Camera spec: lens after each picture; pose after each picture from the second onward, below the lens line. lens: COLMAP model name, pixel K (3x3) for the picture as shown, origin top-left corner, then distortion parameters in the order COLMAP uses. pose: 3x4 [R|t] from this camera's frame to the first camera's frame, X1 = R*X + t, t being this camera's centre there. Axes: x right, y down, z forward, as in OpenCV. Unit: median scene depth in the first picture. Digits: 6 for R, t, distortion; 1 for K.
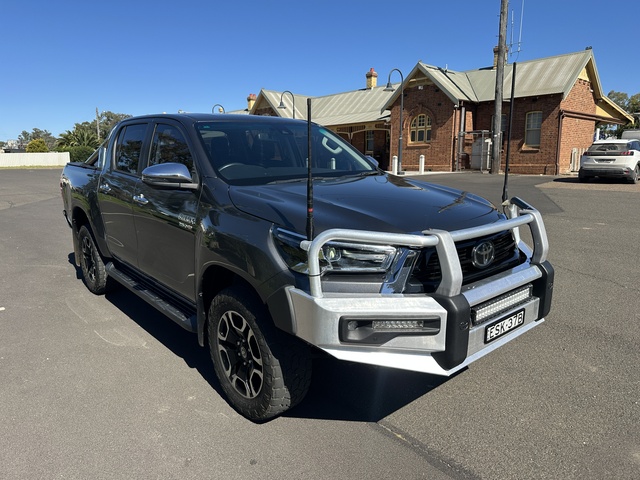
lens RADIAL K [[450.5, 0, 320.9], [0, 450.5, 240.1], [0, 0, 1]] dist [0.010879, -0.037992]
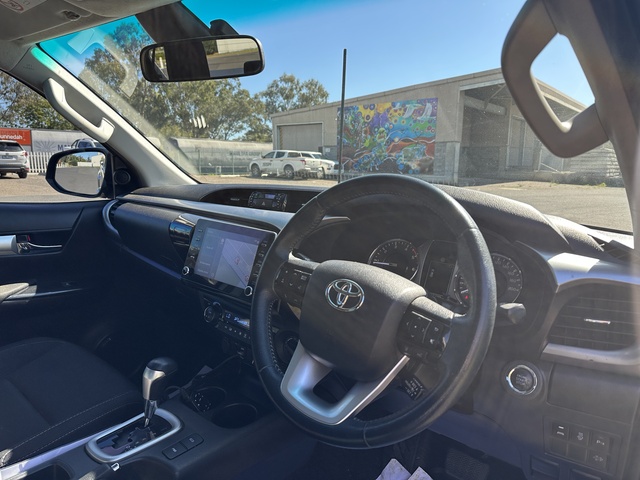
lens RADIAL K [[450.5, 0, 325.8], [0, 450.5, 248.8], [0, 0, 1]] dist [0.010879, -0.037992]
pose [[-0.177939, -0.172628, 0.968781, -0.052464], [0.154533, 0.967375, 0.200761, -0.023627], [-0.971832, 0.185432, -0.145457, 0.139056]]
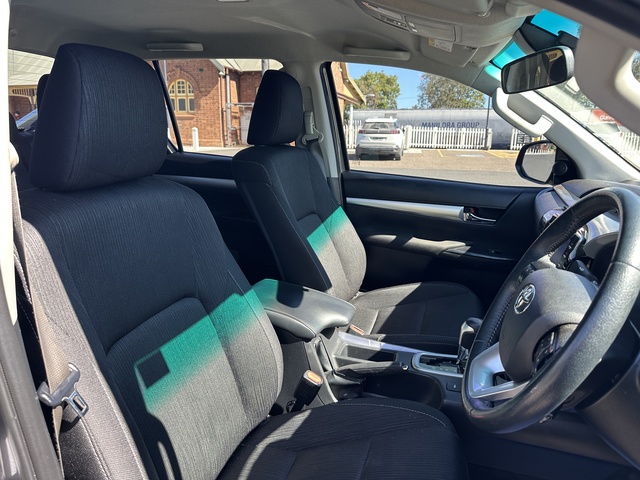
lens RADIAL K [[450.5, 0, 324.4], [0, 450.5, 245.9], [0, 0, 1]] dist [0.010879, -0.037992]
pose [[0.833638, -0.110748, 0.541094, -0.052642], [0.072479, 0.993154, 0.091609, -0.022290], [-0.547535, -0.037151, 0.835958, 0.118954]]
